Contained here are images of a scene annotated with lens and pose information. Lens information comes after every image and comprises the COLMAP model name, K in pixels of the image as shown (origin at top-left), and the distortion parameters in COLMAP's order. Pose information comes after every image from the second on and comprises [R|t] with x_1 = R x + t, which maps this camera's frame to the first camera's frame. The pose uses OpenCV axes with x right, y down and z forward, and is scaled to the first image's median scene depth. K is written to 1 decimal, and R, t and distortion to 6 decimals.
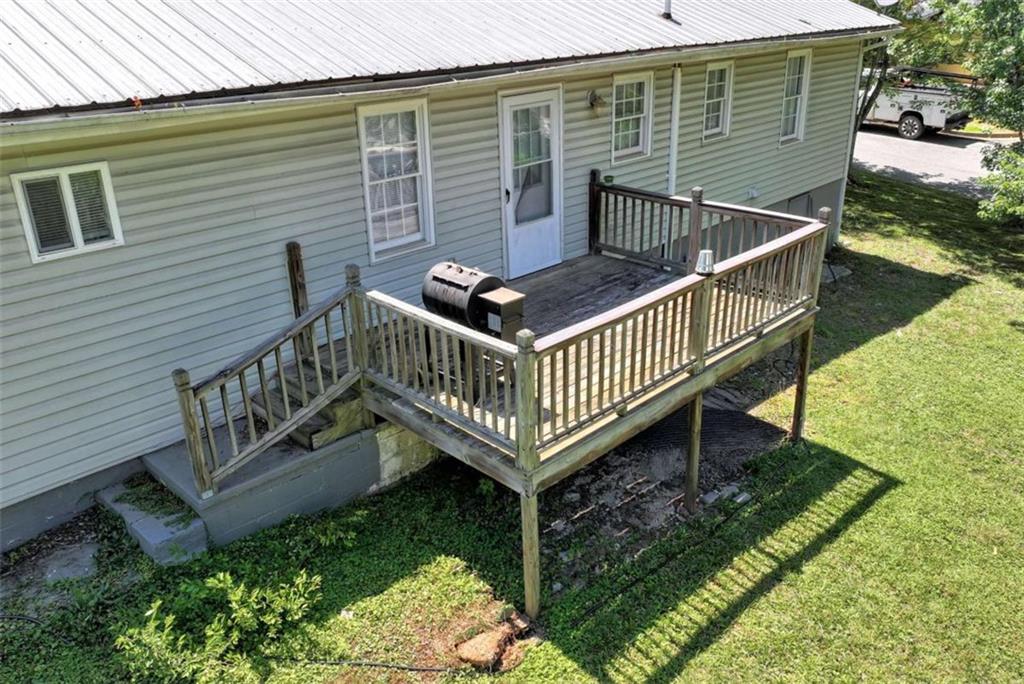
lens RADIAL K [[874.6, 0, 547.7], [0, 874.6, 345.9], [0, 0, 1]] dist [-0.001442, 0.003879]
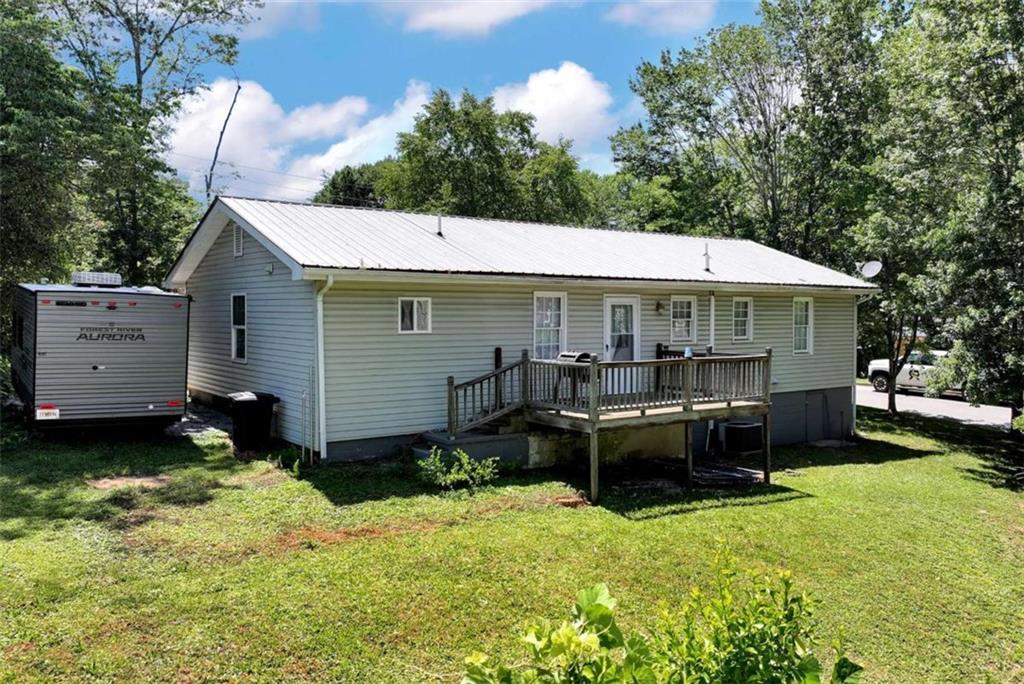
lens RADIAL K [[874.6, 0, 547.7], [0, 874.6, 345.9], [0, 0, 1]] dist [-0.001442, 0.003879]
pose [[0.981894, 0.016357, -0.188723, 0.187661], [-0.082604, 0.933525, -0.348867, 0.502297], [0.170471, 0.358140, 0.917974, -0.769921]]
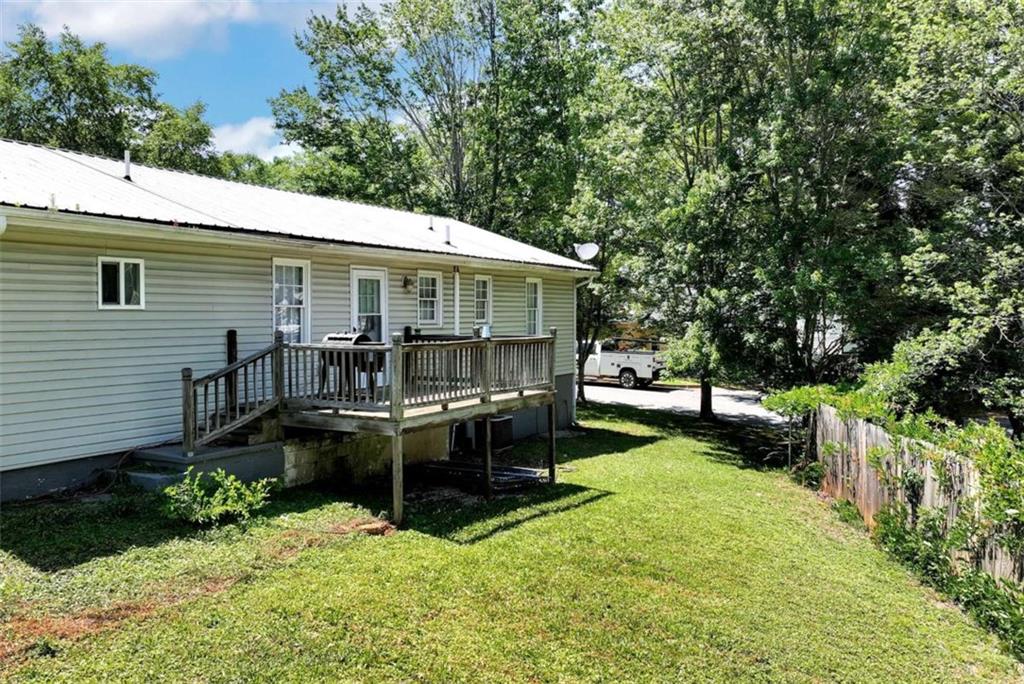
lens RADIAL K [[882.0, 0, 512.0], [0, 882.0, 342.0], [0, 0, 1]] dist [-0.001763, 0.005707]
pose [[0.973737, 0.001727, 0.227670, -0.131713], [0.080885, 0.932115, -0.353013, 0.421658], [-0.212824, 0.362157, 0.907495, -0.464628]]
